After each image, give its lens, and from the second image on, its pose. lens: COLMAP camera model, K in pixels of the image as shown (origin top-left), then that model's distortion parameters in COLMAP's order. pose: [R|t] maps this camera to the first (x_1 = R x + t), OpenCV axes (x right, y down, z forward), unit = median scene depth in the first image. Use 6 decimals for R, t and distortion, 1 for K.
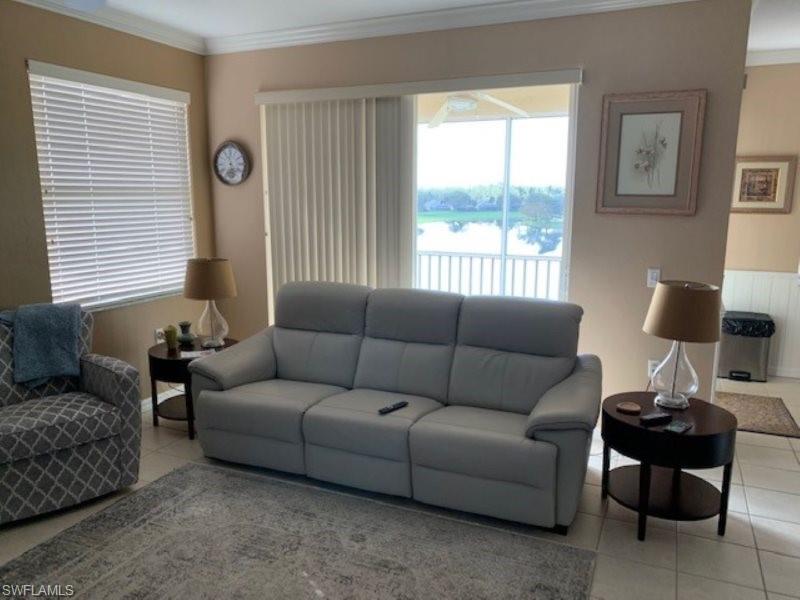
lens RADIAL K [[610.0, 0, 399.1], [0, 610.0, 302.5], [0, 0, 1]] dist [0.060617, -0.071997]
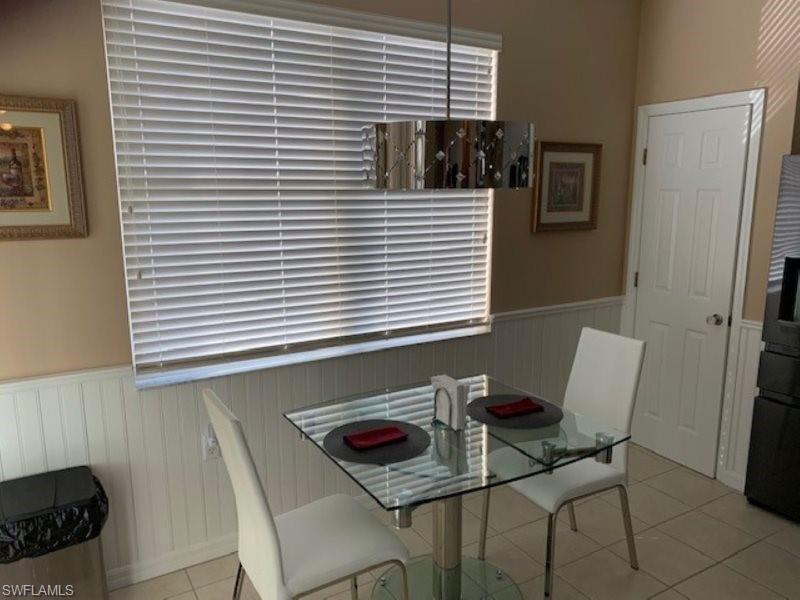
lens RADIAL K [[610.0, 0, 399.1], [0, 610.0, 302.5], [0, 0, 1]] dist [0.060617, -0.071997]
pose [[0.571014, -0.159271, 0.805342, 0.400130], [0.155058, 0.984266, 0.084715, -0.100649], [-0.806163, 0.076501, 0.586727, 0.572518]]
